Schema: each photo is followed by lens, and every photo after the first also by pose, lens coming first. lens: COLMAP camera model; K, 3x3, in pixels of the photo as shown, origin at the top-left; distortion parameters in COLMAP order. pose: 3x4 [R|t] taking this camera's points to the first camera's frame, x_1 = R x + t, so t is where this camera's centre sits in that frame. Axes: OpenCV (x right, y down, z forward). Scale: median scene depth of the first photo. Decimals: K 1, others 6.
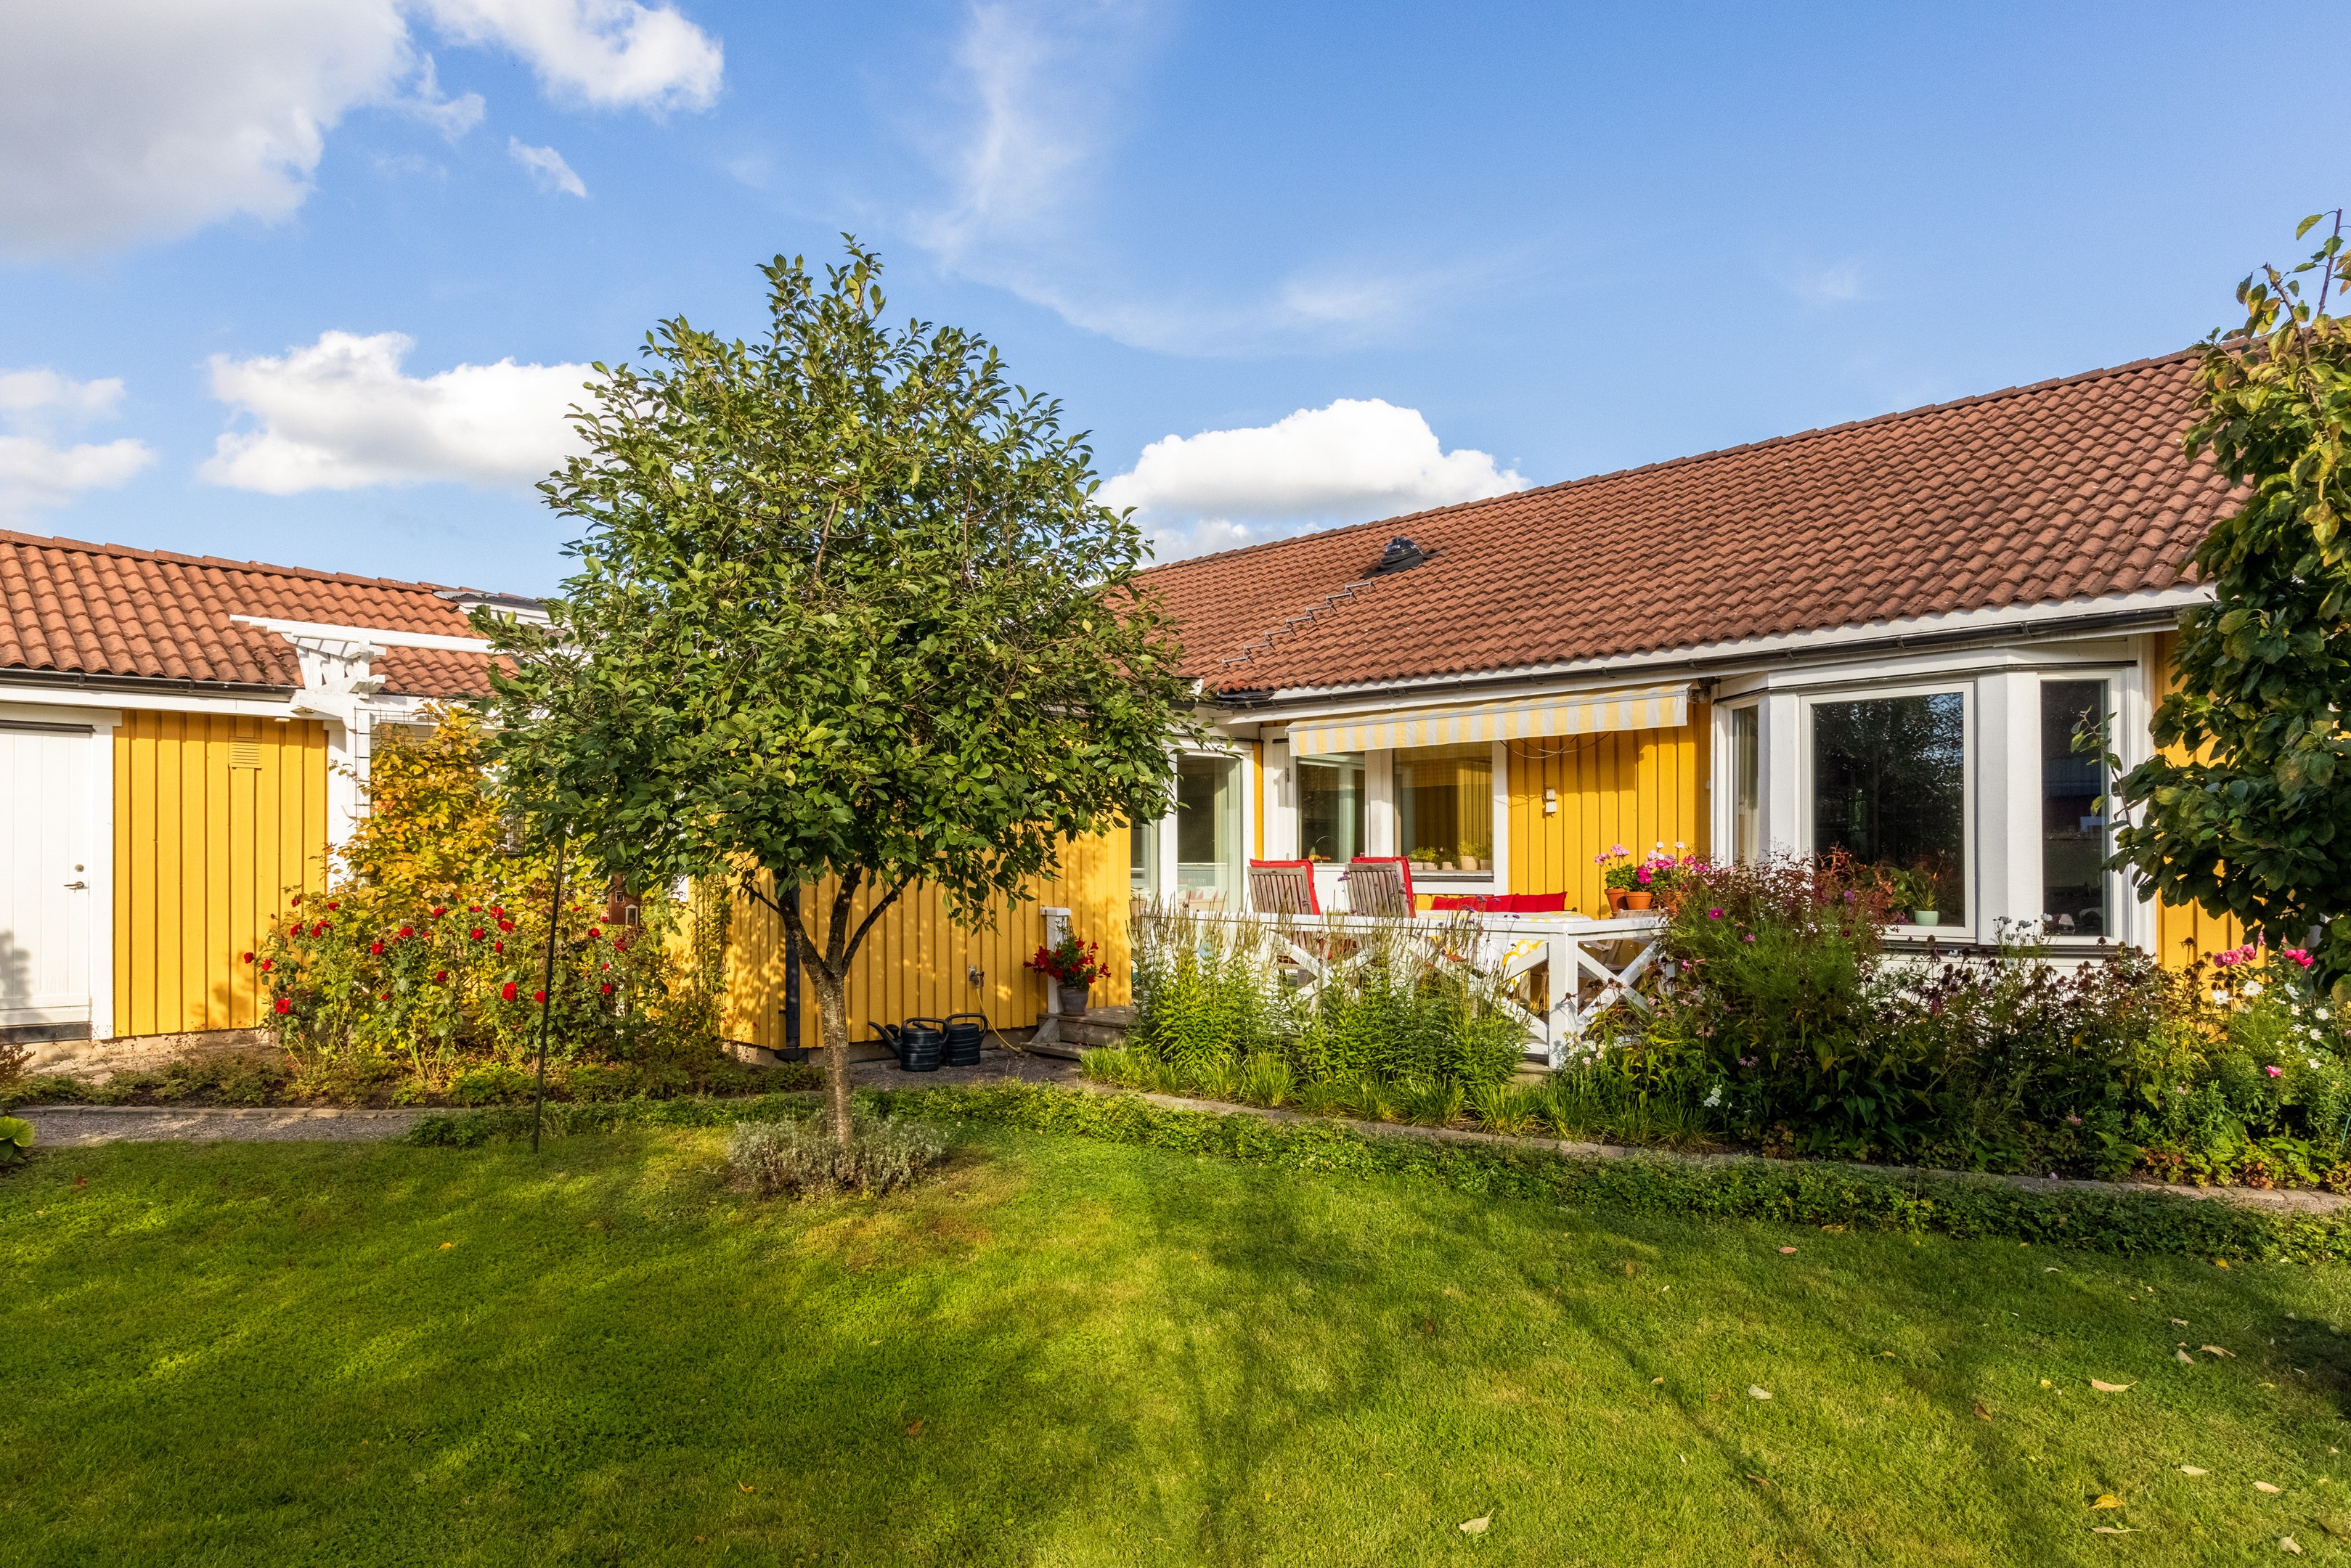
lens RADIAL K [[1417.7, 0, 1172.1], [0, 1417.7, 872.2], [0, 0, 1]] dist [-0.022082, 0.000072]
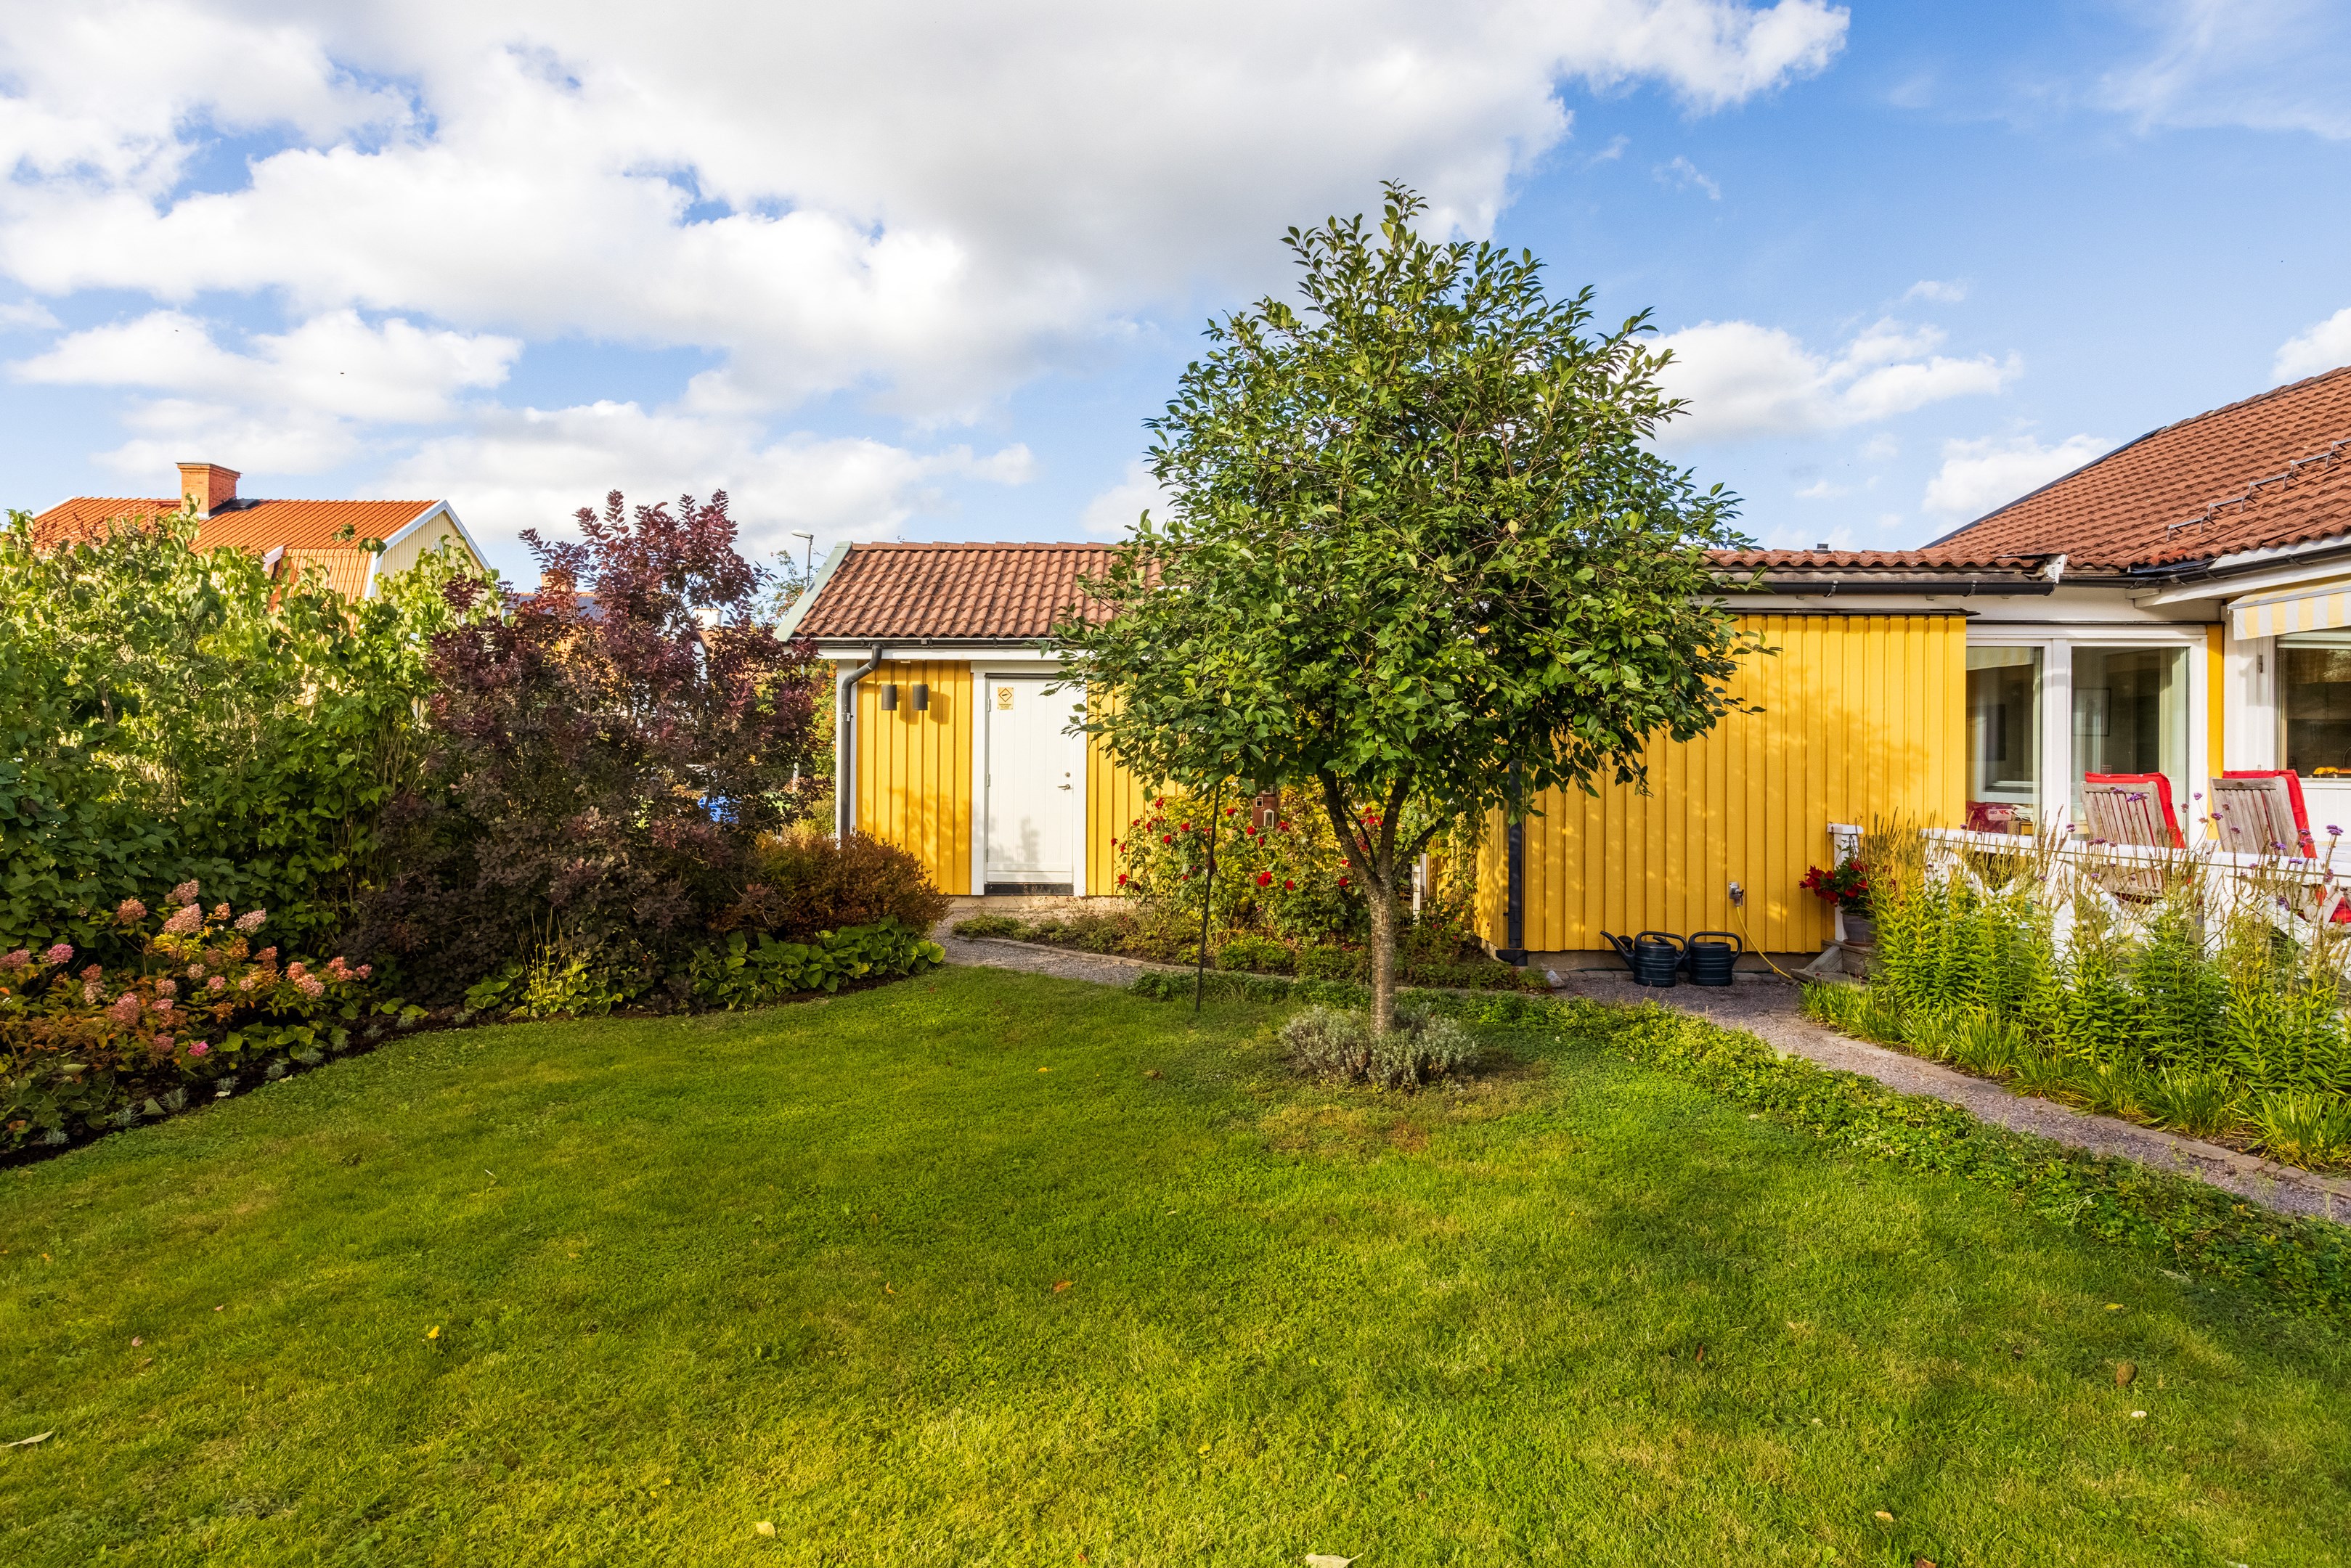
lens RADIAL K [[1312.1, 0, 1175.5], [0, 1312.1, 784.0], [0, 0, 1]] dist [0.003186, 0.000438]
pose [[0.733919, 0.011846, -0.679133, 0.196901], [-0.010525, 0.999926, 0.006067, -0.001979], [0.679155, 0.002695, 0.733990, 0.103566]]
